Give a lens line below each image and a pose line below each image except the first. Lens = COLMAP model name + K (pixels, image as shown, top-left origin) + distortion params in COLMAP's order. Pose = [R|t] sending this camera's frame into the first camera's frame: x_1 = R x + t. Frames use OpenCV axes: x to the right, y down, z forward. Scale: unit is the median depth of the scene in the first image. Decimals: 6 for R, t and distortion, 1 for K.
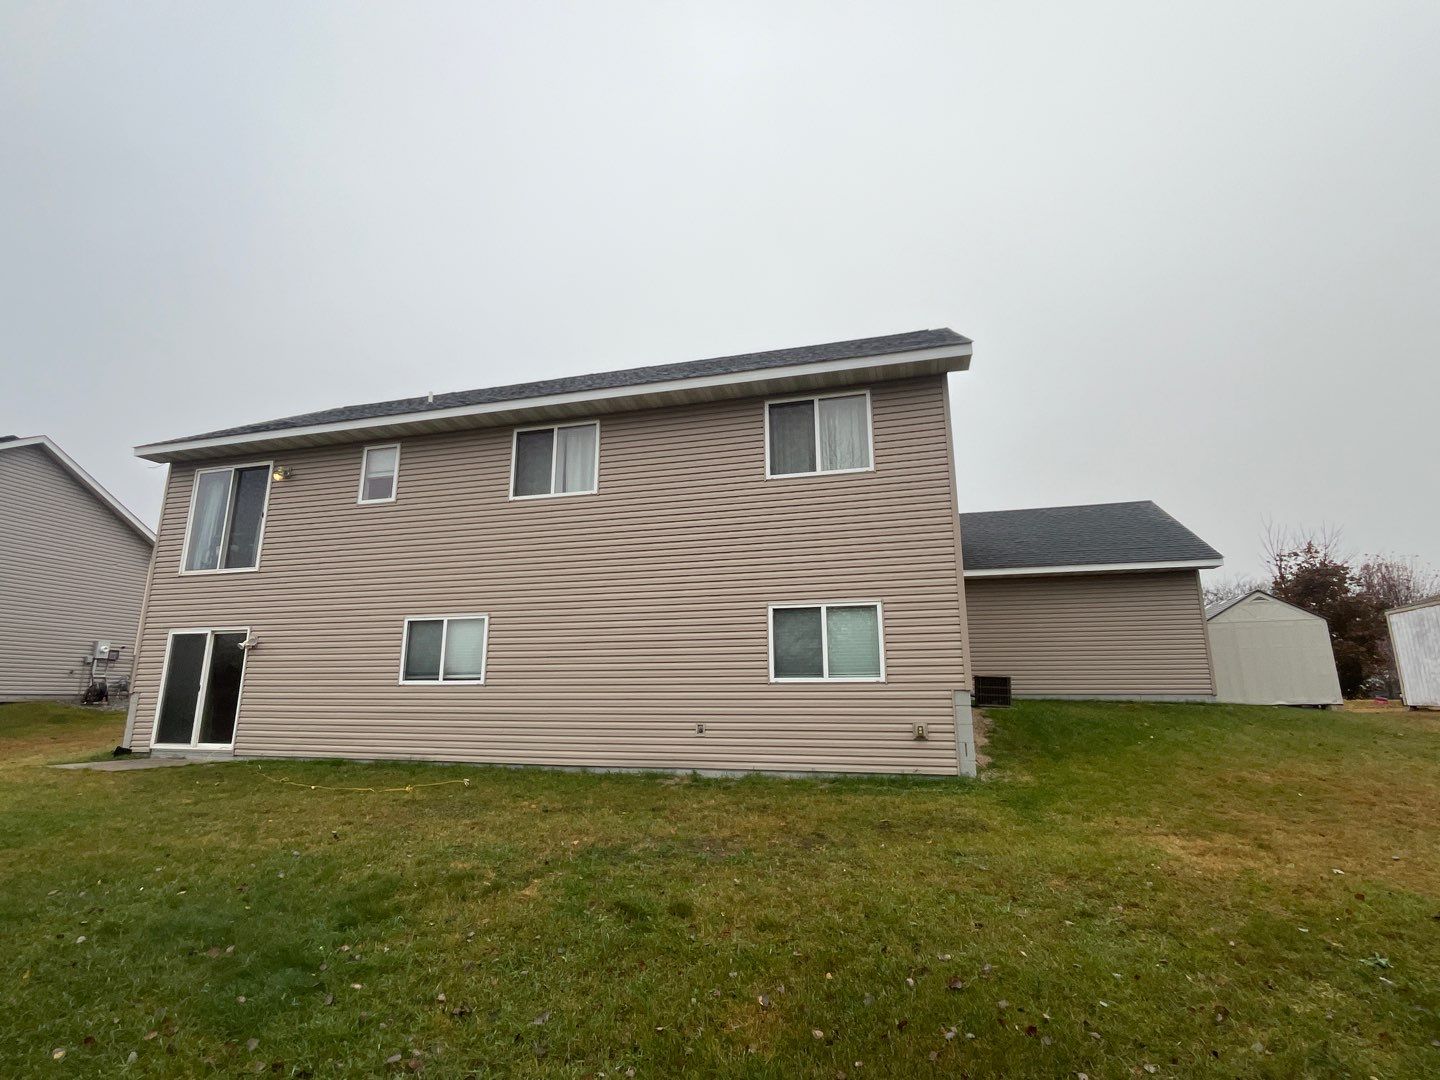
lens RADIAL K [[559.5, 0, 719.6], [0, 559.5, 599.3], [0, 0, 1]] dist [-0.002262, -0.000078]
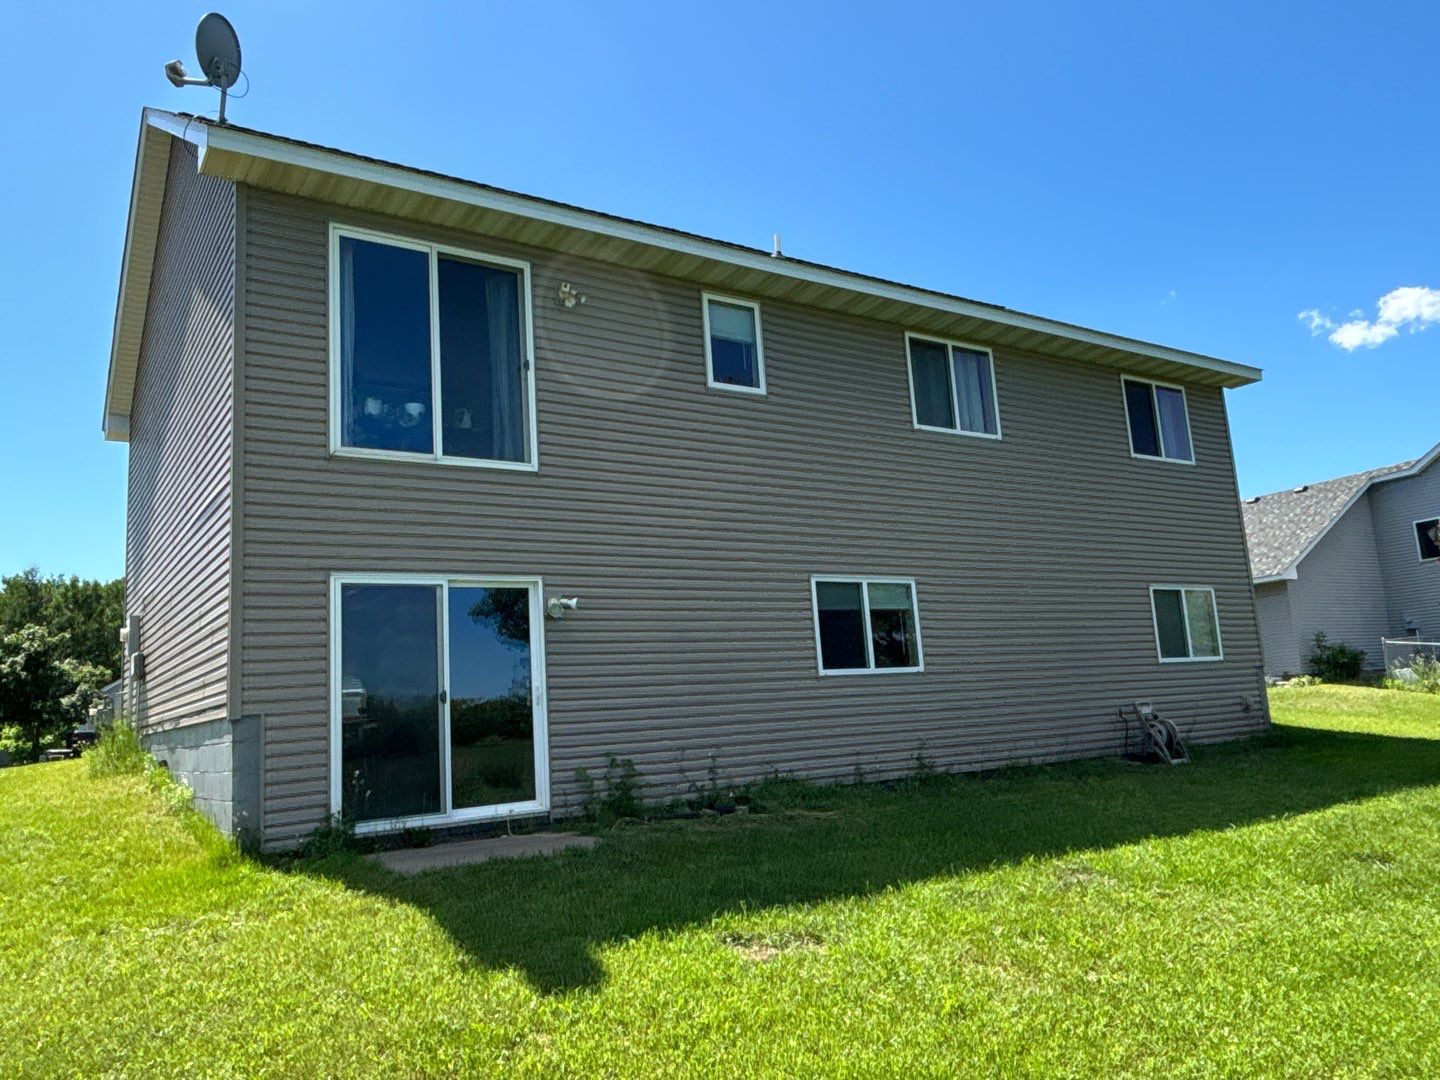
lens RADIAL K [[1079.8, 0, 704.5], [0, 1079.8, 528.5], [0, 0, 1]] dist [0.038485, -0.000059]
pose [[0.683518, 0.083934, 0.725092, -1.475853], [-0.059146, 0.996469, -0.059593, 0.055220], [-0.727533, -0.002153, 0.686069, 0.186932]]
